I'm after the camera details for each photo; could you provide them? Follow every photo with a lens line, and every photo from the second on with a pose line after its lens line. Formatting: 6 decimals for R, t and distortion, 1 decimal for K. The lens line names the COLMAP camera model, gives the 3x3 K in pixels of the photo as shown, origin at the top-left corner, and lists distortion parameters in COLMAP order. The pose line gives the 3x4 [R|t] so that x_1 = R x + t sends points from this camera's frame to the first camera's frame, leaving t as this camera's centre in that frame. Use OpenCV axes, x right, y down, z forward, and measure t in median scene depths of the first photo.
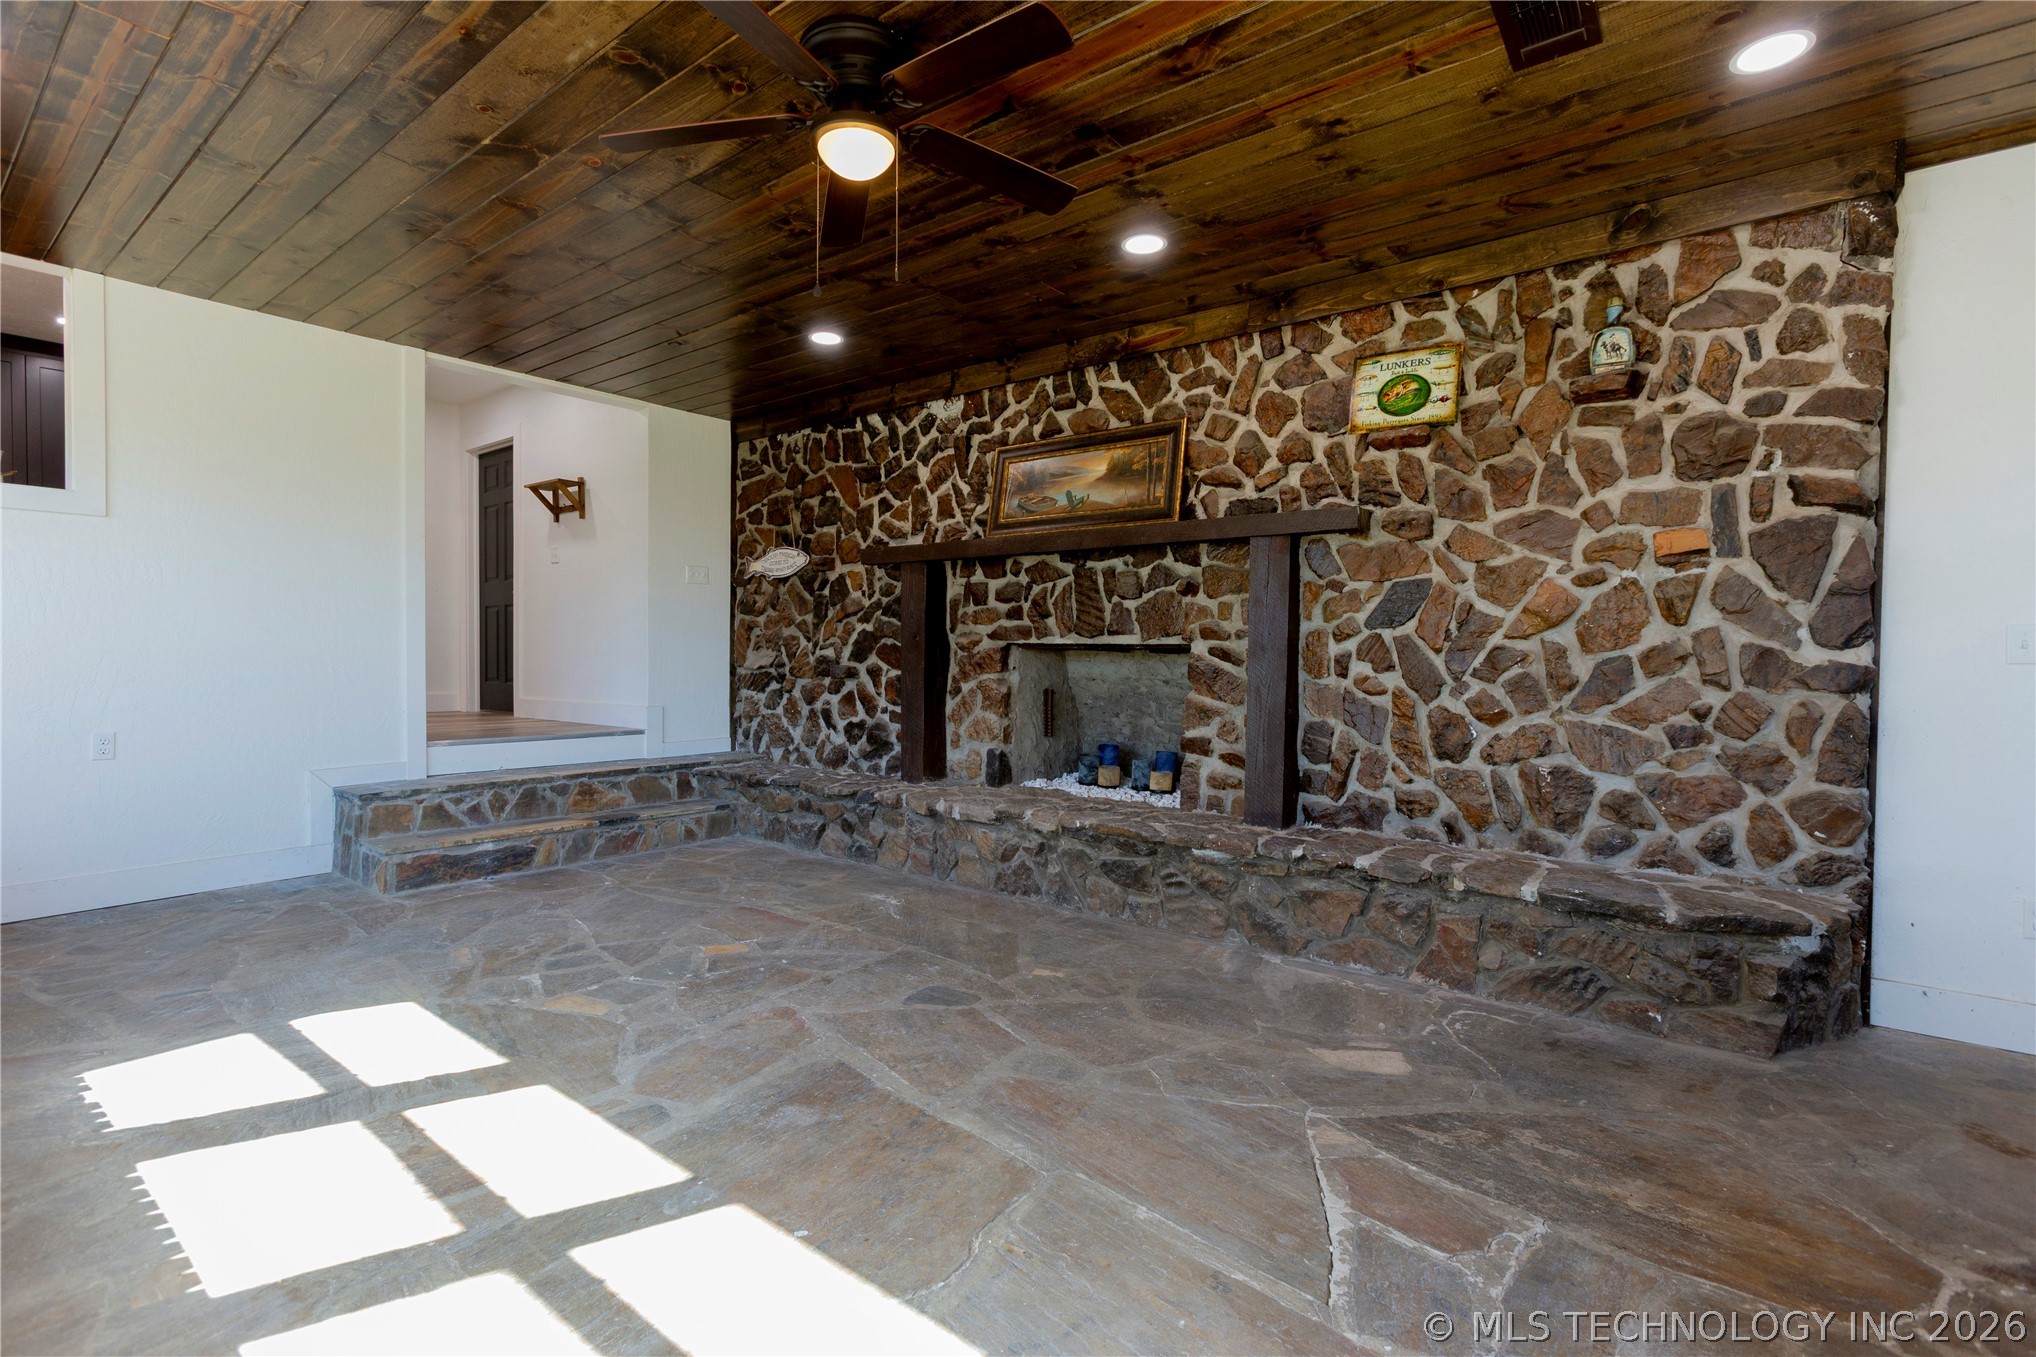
lens RADIAL K [[940.2, 0, 1001.0], [0, 940.2, 670.3], [0, 0, 1]] dist [-0.012917, 0.009321]
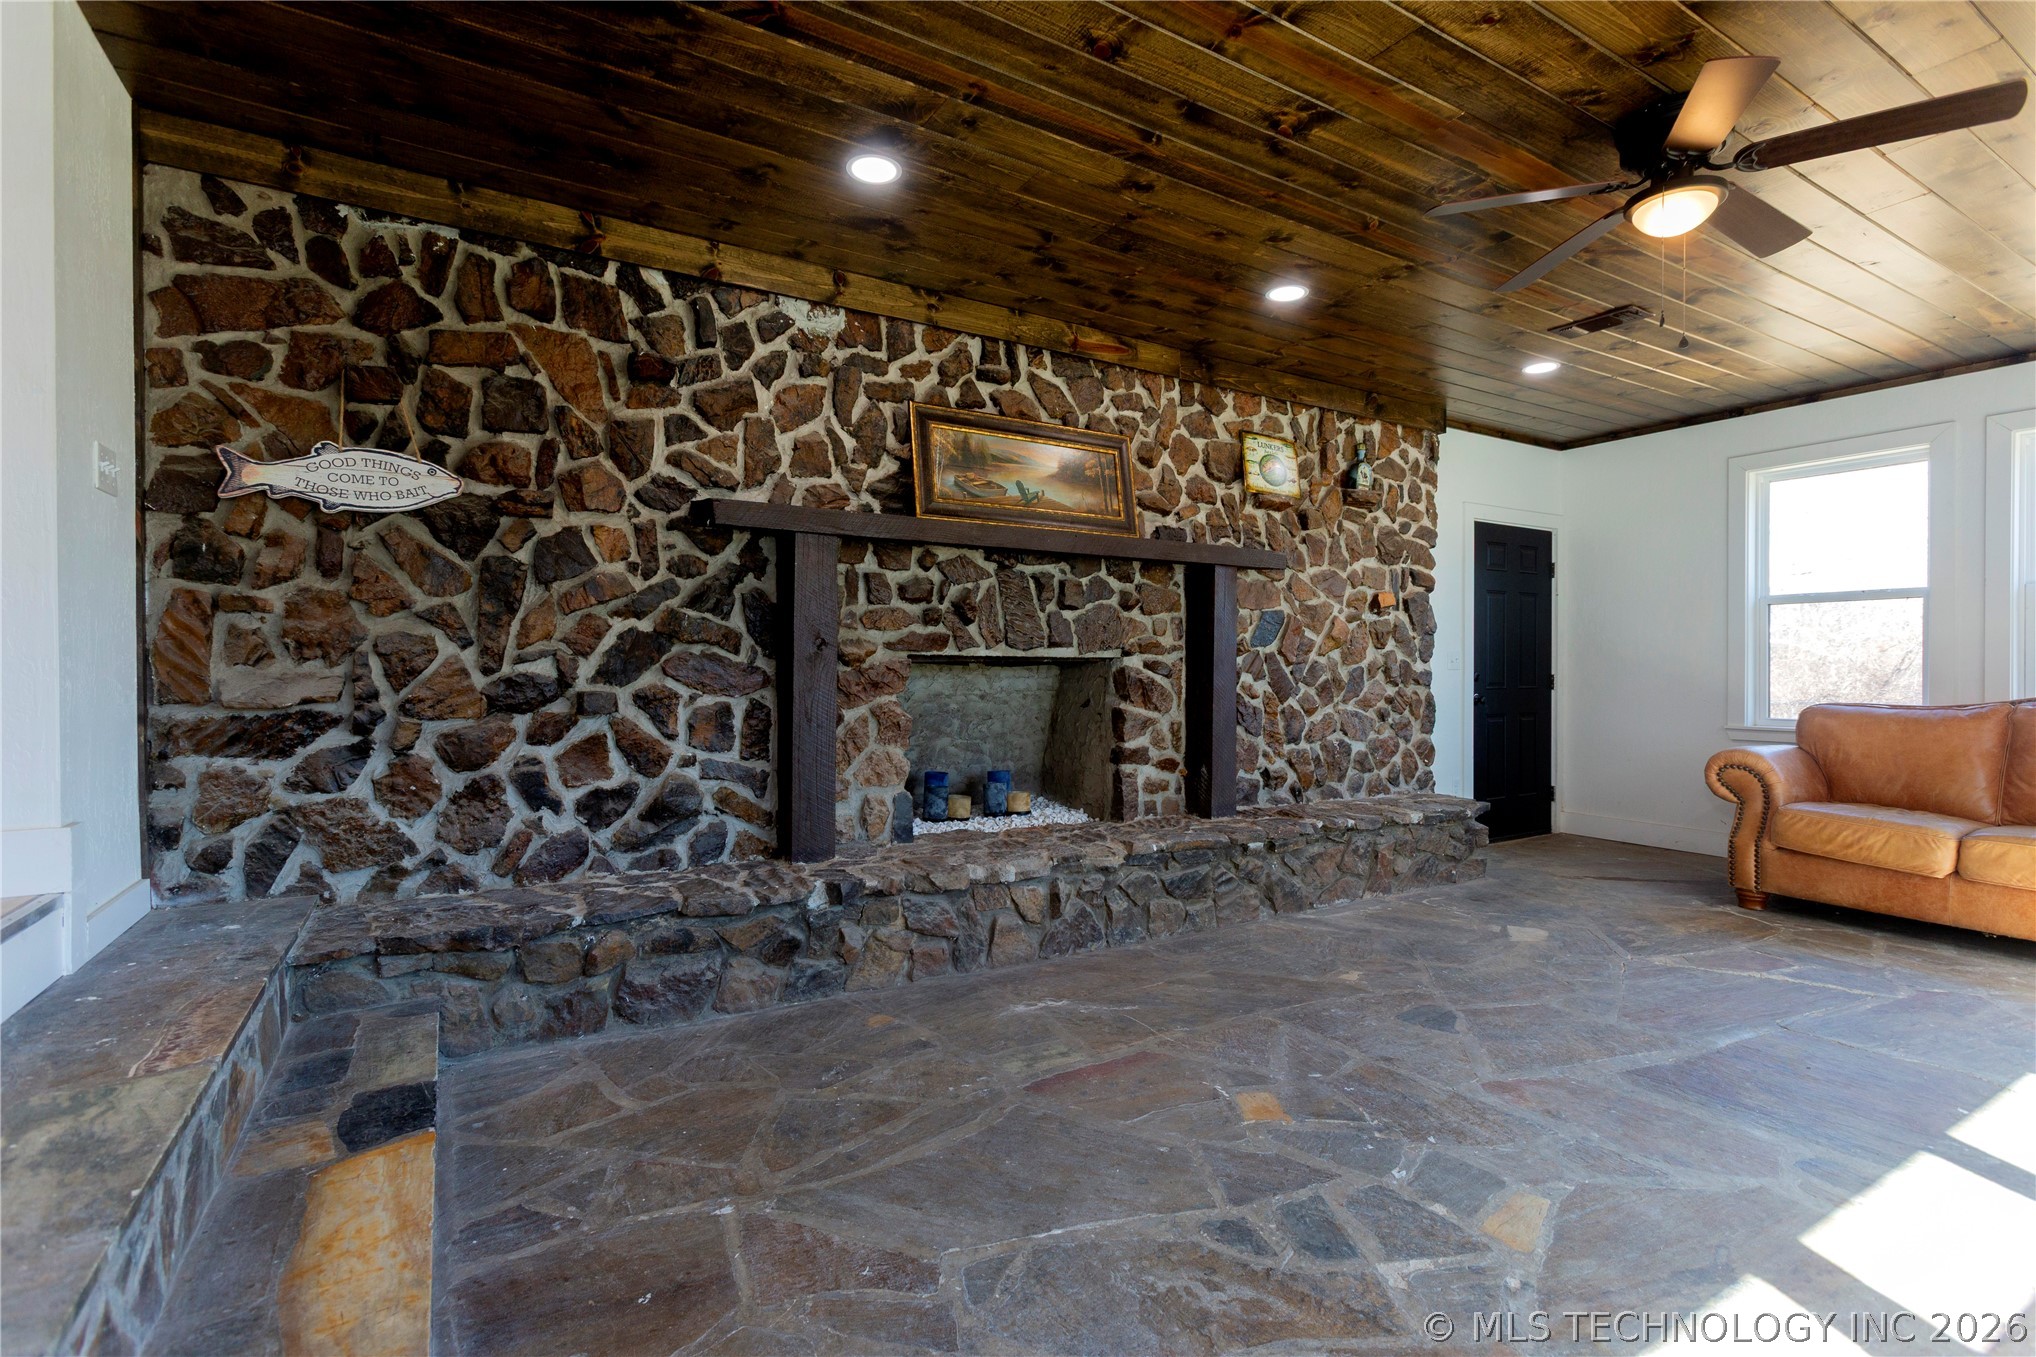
lens RADIAL K [[940.2, 0, 1021.1], [0, 940.2, 673.9], [0, 0, 1]] dist [-0.012917, 0.009321]
pose [[0.348245, -0.014506, 0.937291, -0.849081], [0.016975, 0.999814, 0.009166, -0.022823], [-0.937250, 0.012719, 0.348427, 0.791699]]
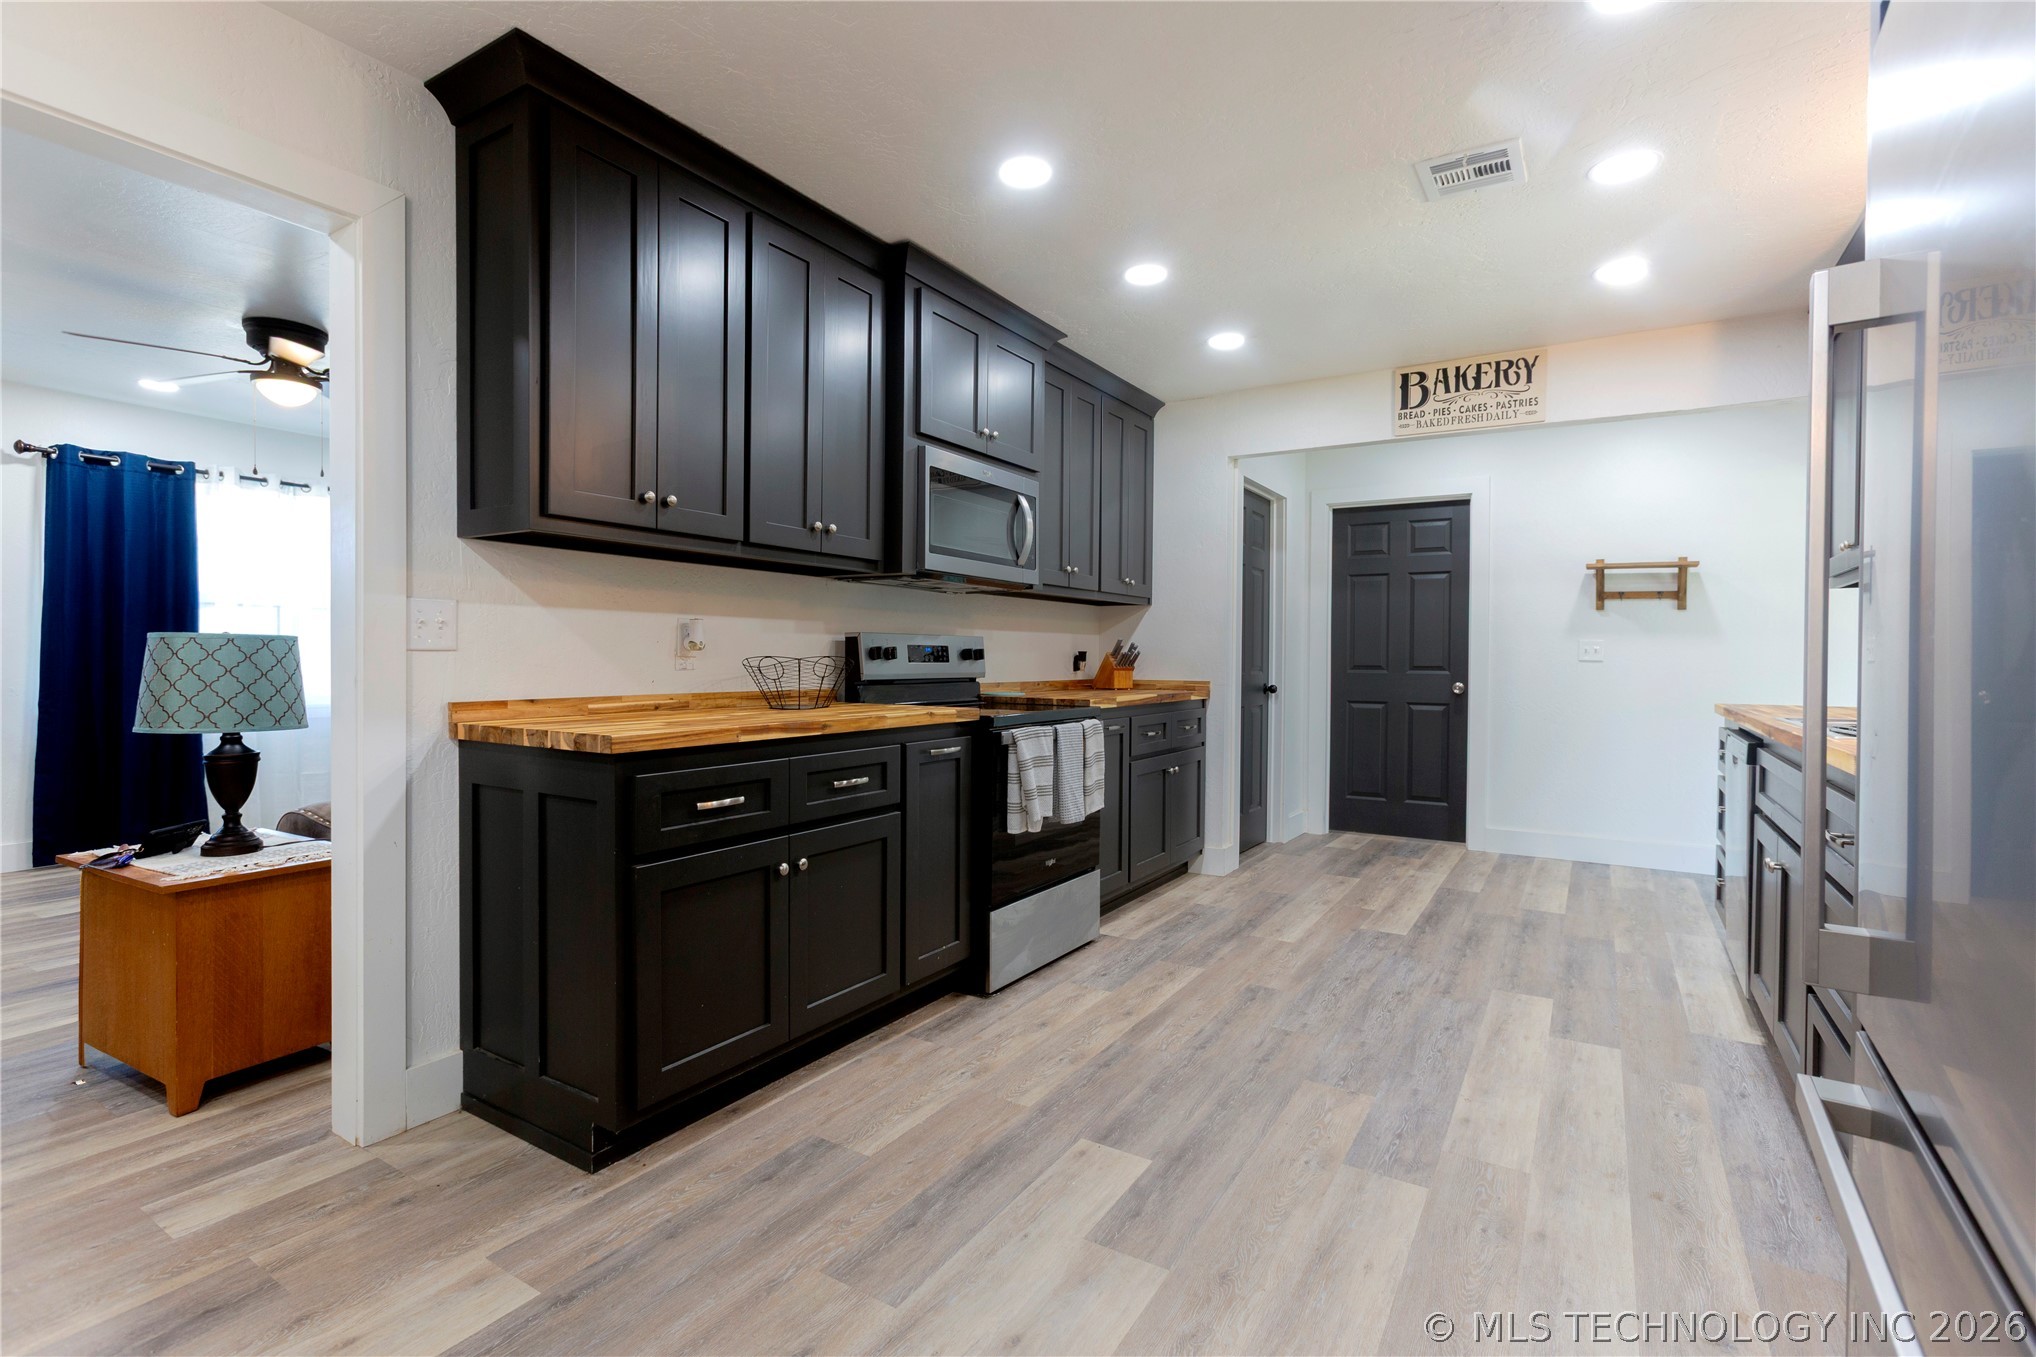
lens RADIAL K [[940.2, 0, 1018.9], [0, 940.2, 669.2], [0, 0, 1]] dist [-0.012917, 0.009321]
pose [[0.993456, 0.003304, 0.114169, -1.720461], [-0.002665, 0.999980, -0.005748, -0.168429], [-0.114186, 0.005406, 0.993445, 0.462195]]
